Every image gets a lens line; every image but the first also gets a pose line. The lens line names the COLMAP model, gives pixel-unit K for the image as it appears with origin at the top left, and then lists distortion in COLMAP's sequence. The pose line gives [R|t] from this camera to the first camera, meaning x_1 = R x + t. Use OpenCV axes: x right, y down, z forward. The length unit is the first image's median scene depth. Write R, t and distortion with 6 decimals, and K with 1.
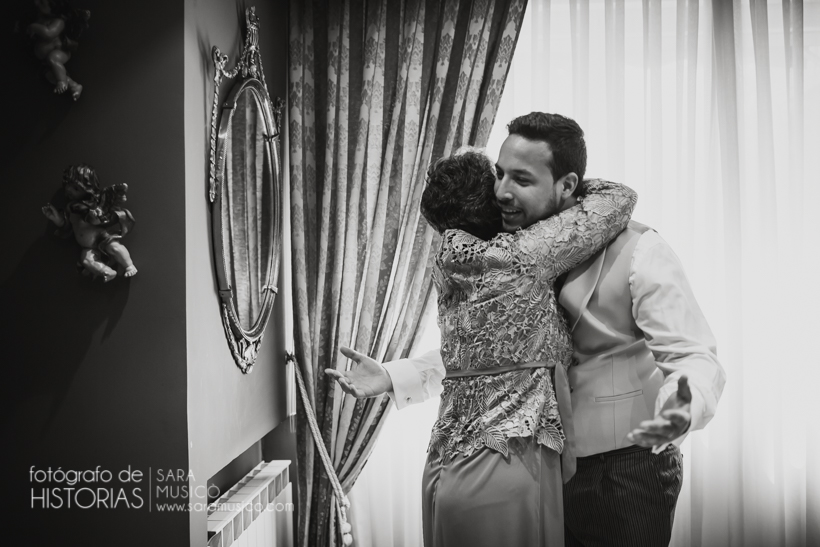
lens RADIAL K [[830.0, 0, 410.0], [0, 830.0, 273.3], [0, 0, 1]] dist [0.019866, 0.000000]
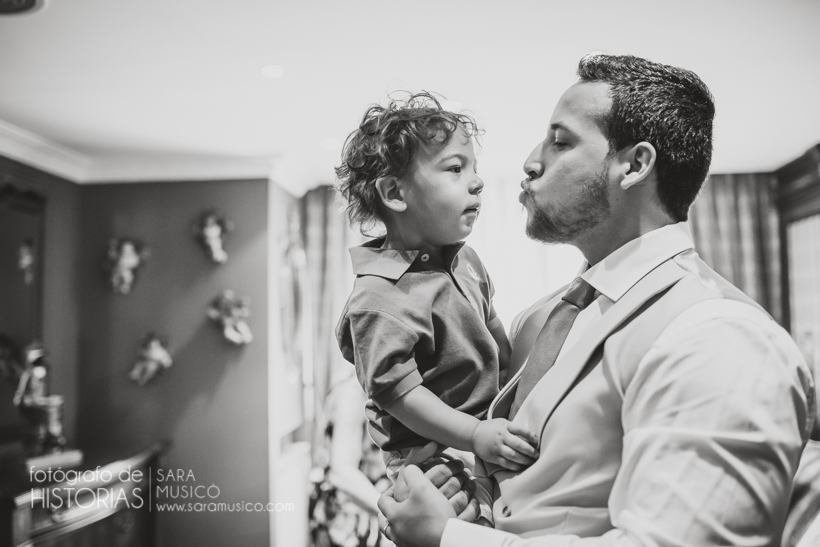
lens RADIAL K [[830.0, 0, 409.8], [0, 830.0, 273.7], [0, 0, 1]] dist [0.019866, 0.000000]
pose [[0.999271, -0.004546, 0.037911, 0.011656], [0.007248, 0.997419, -0.071439, -0.008249], [-0.037489, 0.071662, 0.996724, -0.843448]]
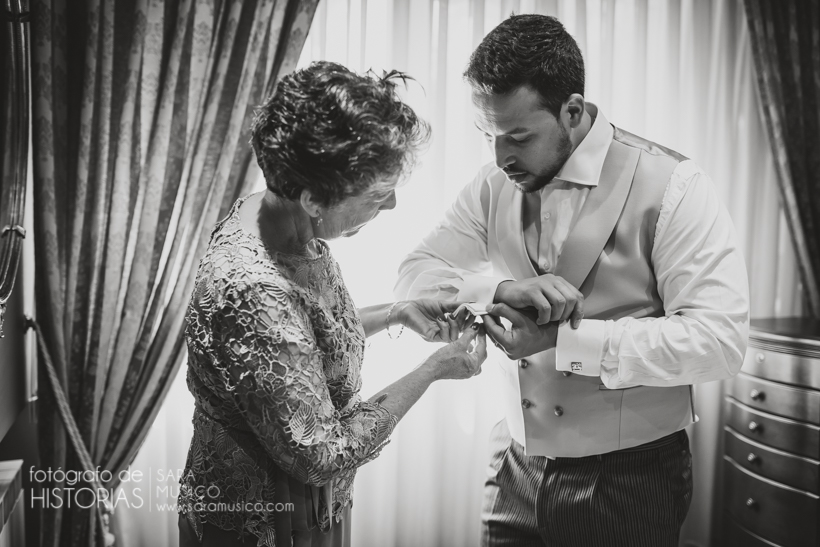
lens RADIAL K [[830.0, 0, 410.1], [0, 830.0, 273.8], [0, 0, 1]] dist [0.019866, 0.000000]
pose [[0.918949, 0.002978, 0.394364, -0.127902], [-0.019347, 0.999108, 0.037536, 0.021761], [-0.393901, -0.042123, 0.918187, 0.183257]]
